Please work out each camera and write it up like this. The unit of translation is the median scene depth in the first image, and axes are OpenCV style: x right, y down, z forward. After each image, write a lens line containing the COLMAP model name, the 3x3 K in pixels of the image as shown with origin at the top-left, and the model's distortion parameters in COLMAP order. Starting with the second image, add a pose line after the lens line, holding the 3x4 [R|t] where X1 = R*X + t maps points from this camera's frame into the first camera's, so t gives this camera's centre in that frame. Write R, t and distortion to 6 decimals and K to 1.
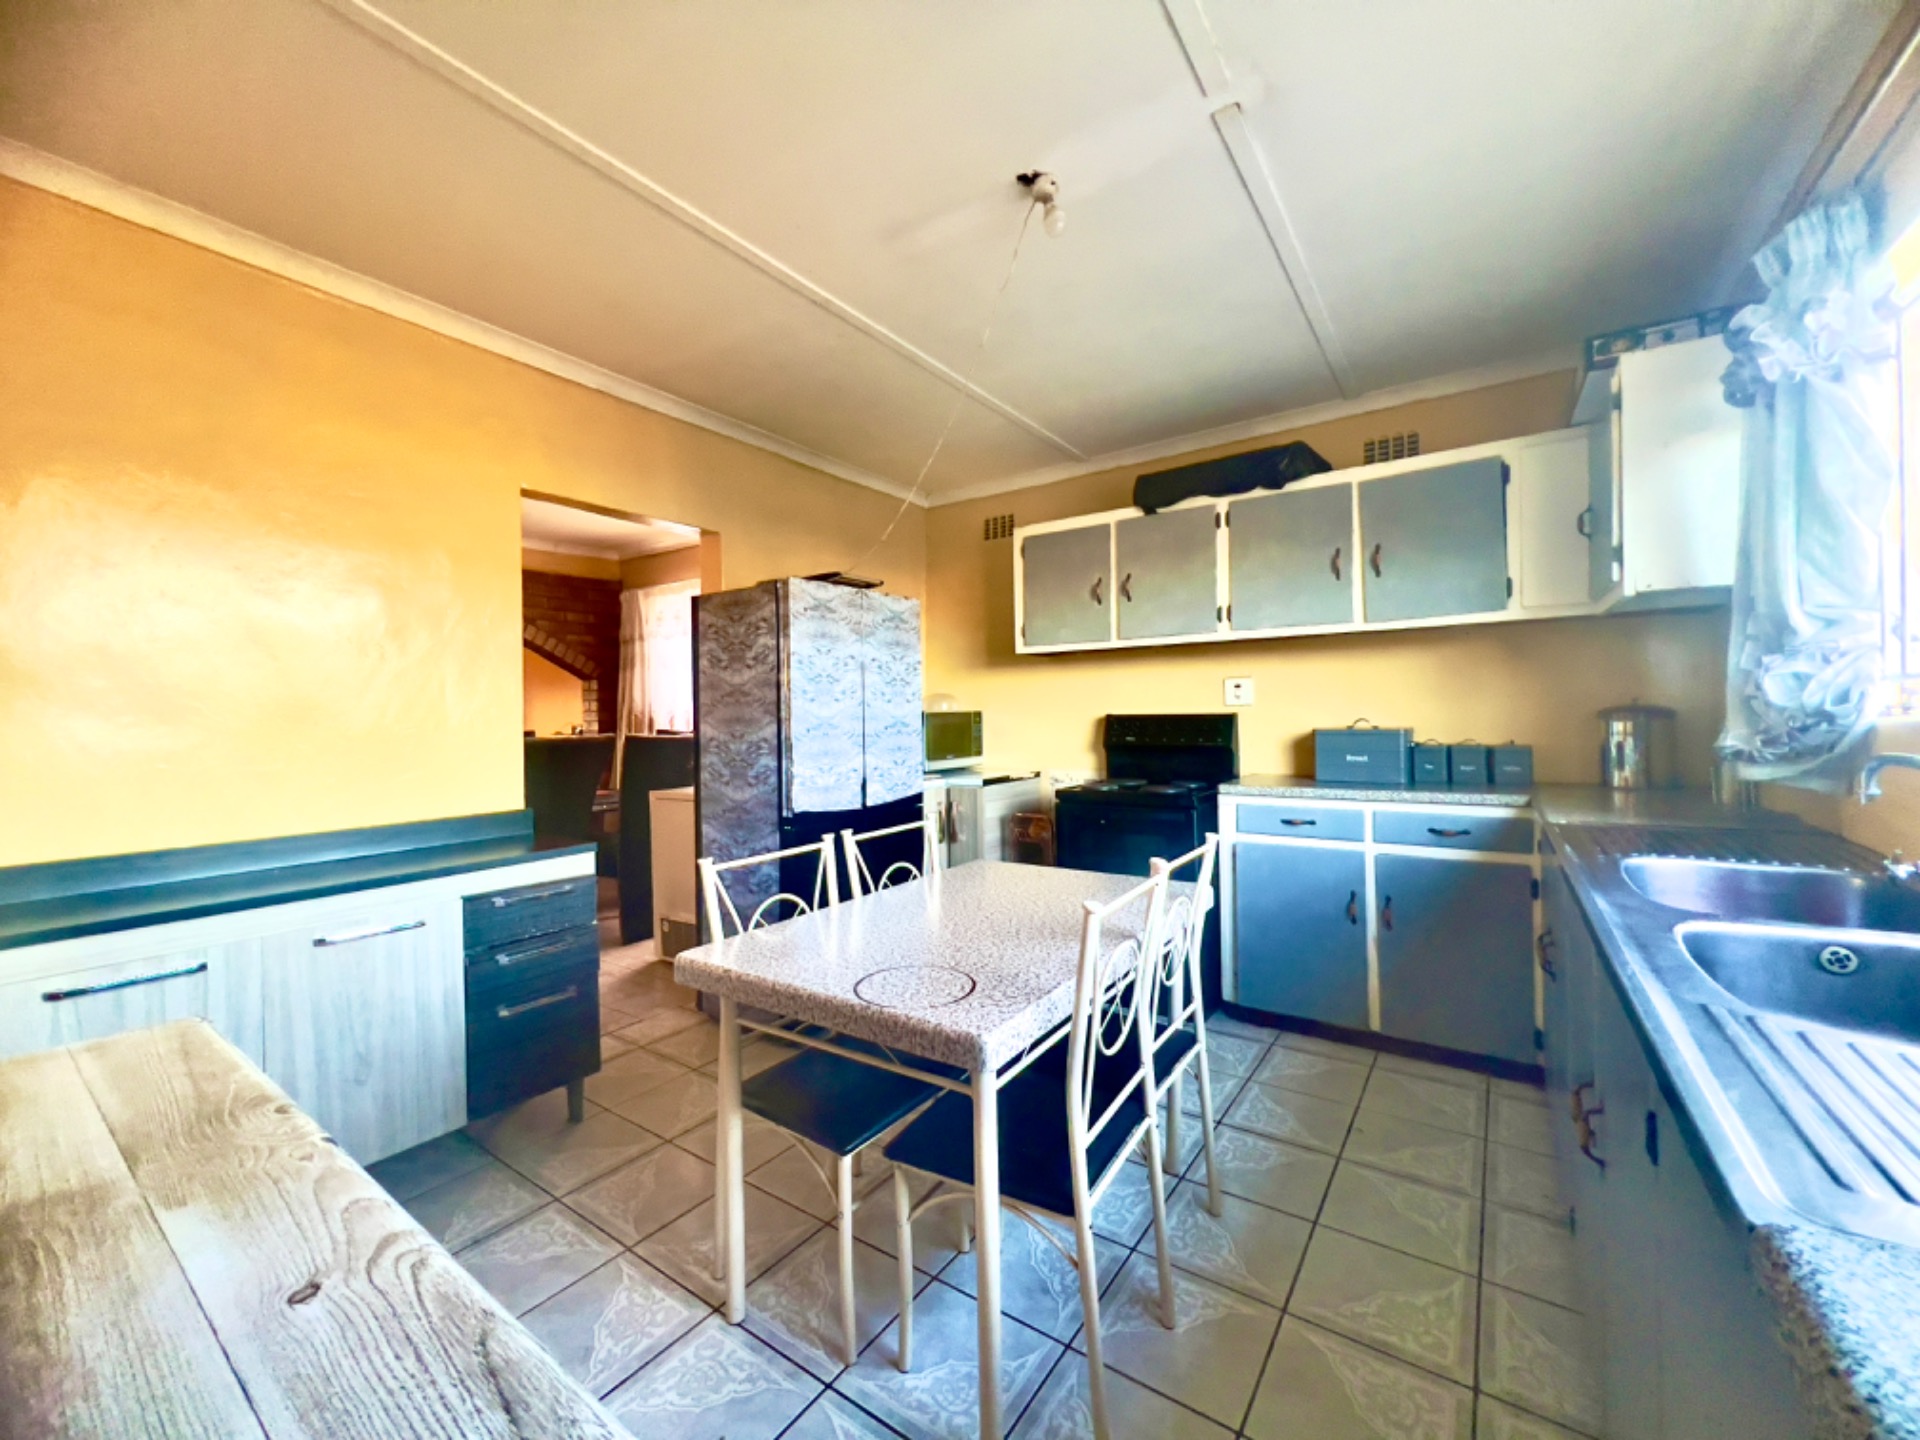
lens RADIAL K [[767.0, 0, 947.8], [0, 767.0, 716.7], [0, 0, 1]] dist [-0.002960, -0.000091]
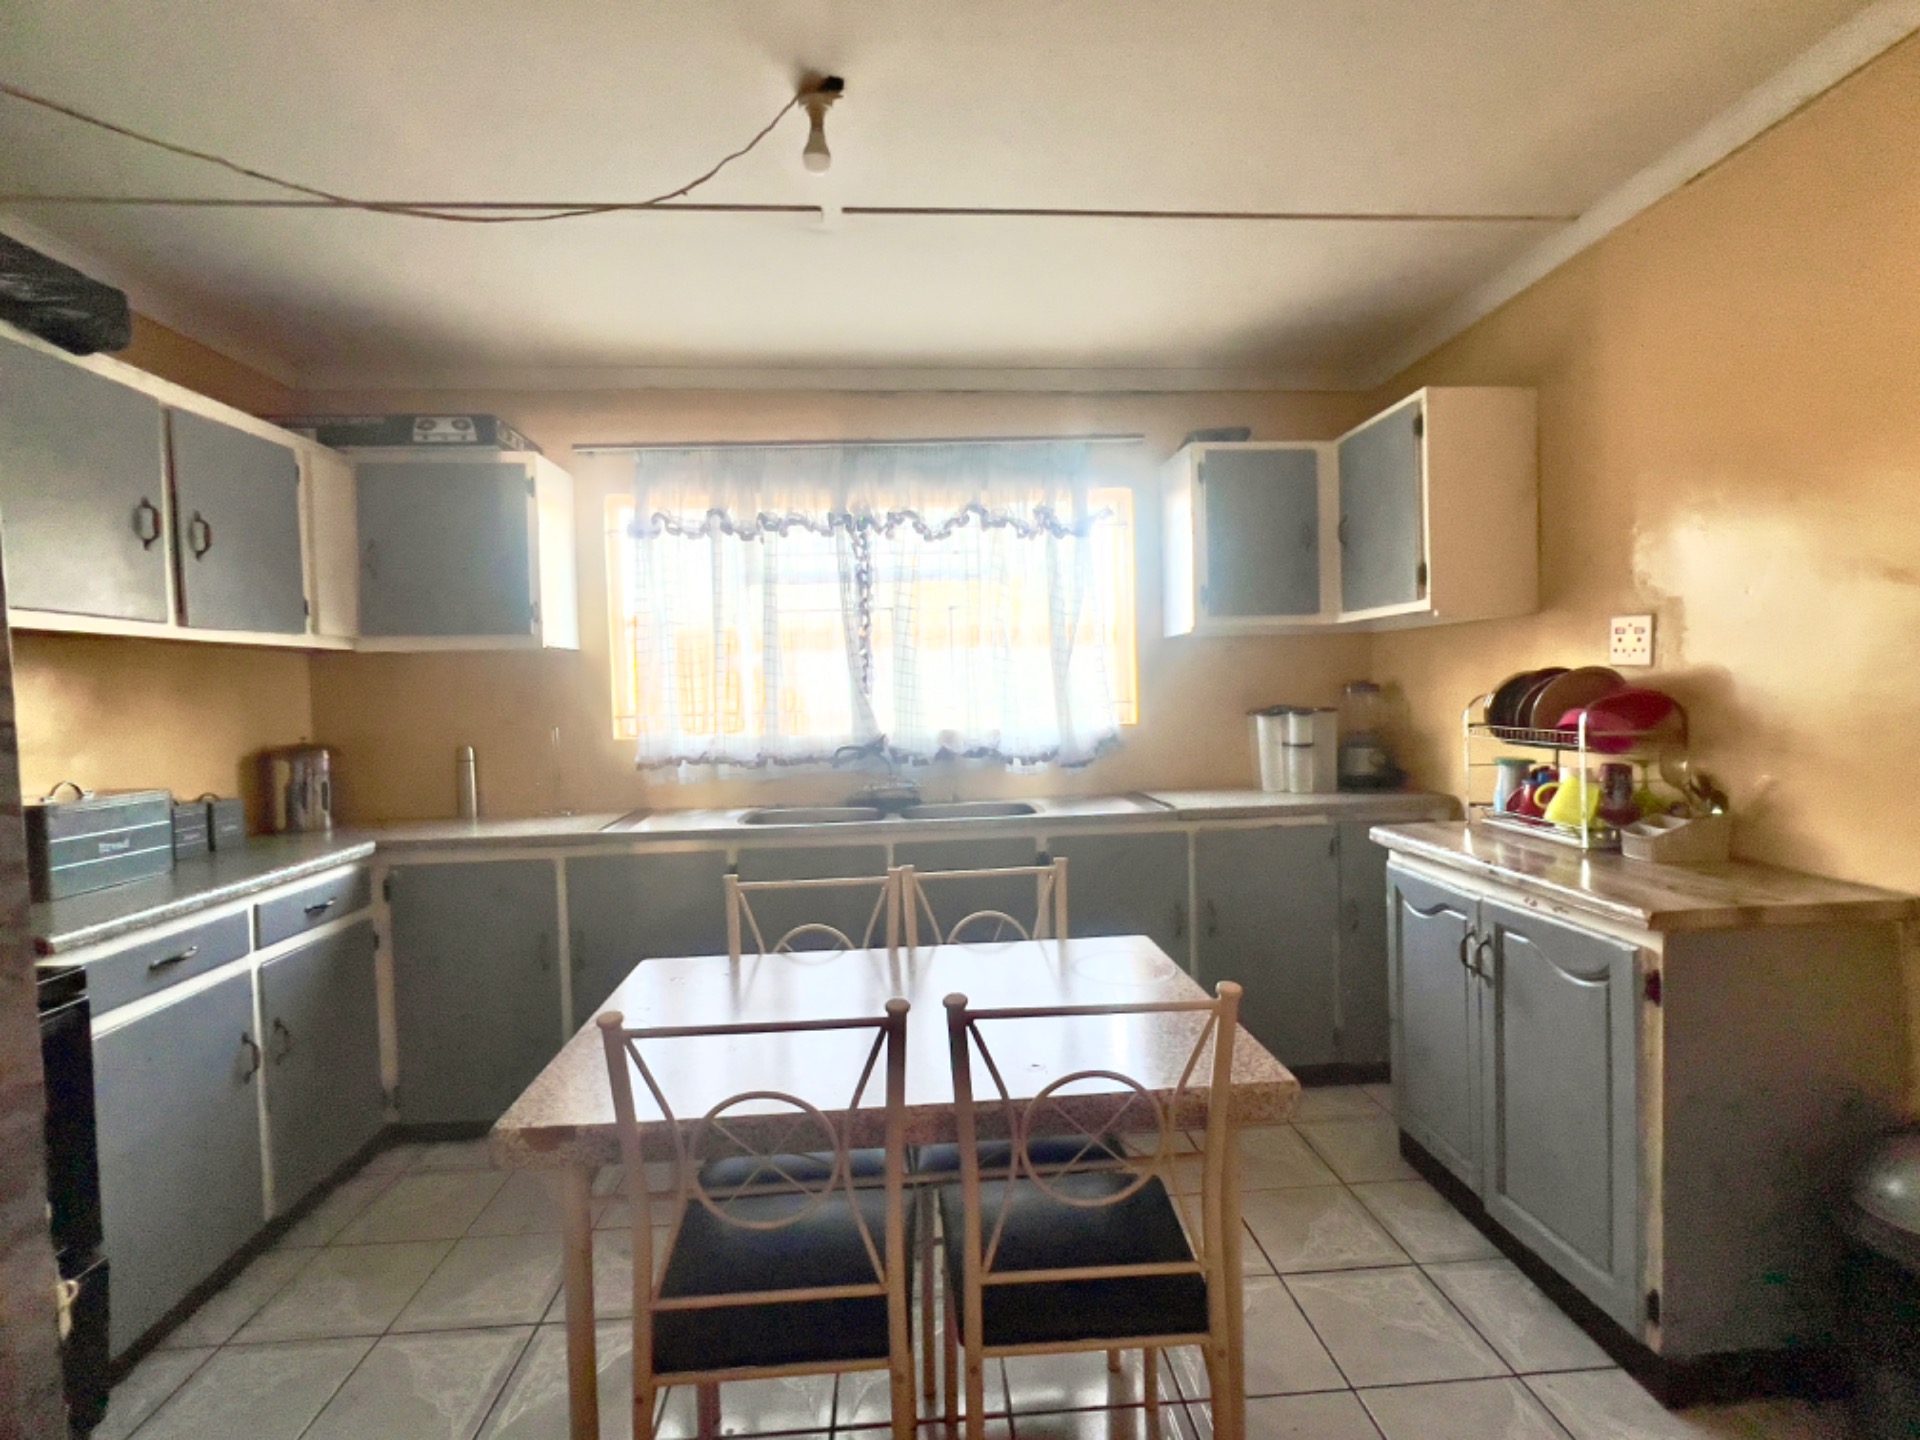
lens RADIAL K [[868.9, 0, 960.2], [0, 868.9, 718.0], [0, 0, 1]] dist [-0.001408, -0.001067]
pose [[-0.631265, 0.013054, 0.775458, -0.448943], [0.045348, 0.998769, 0.020102, -0.031901], [-0.774241, 0.047855, -0.631080, 0.991133]]
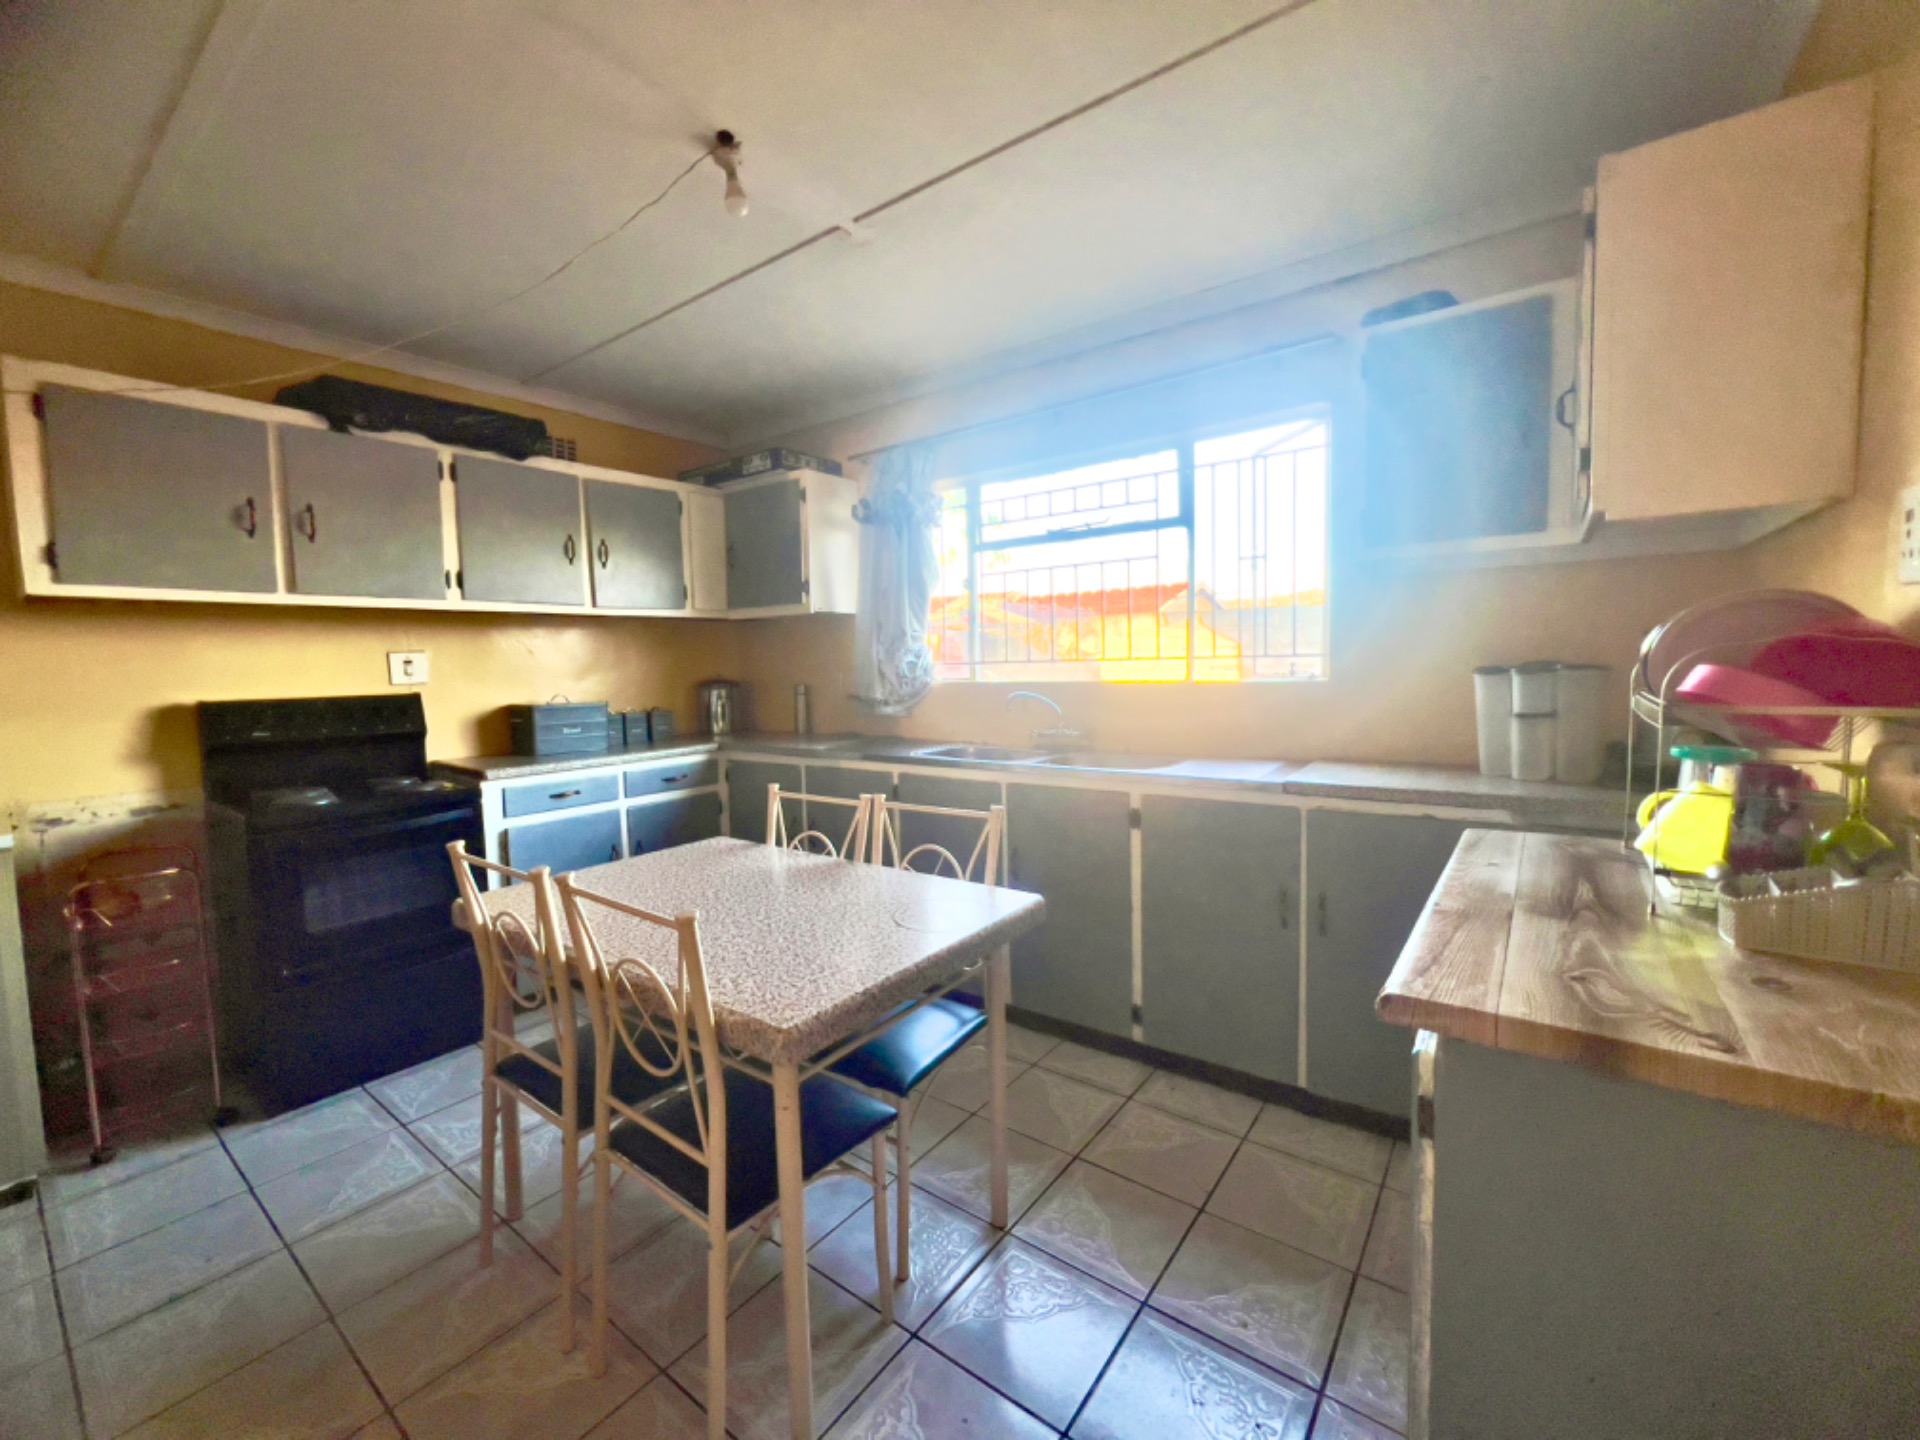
lens RADIAL K [[771.0, 0, 957.2], [0, 771.0, 718.1], [0, 0, 1]] dist [0.000089, 0.000736]
pose [[0.020993, -0.057043, 0.998151, -0.597724], [0.029985, 0.997958, 0.056401, -0.009300], [-0.999330, 0.028746, 0.022661, 0.464367]]
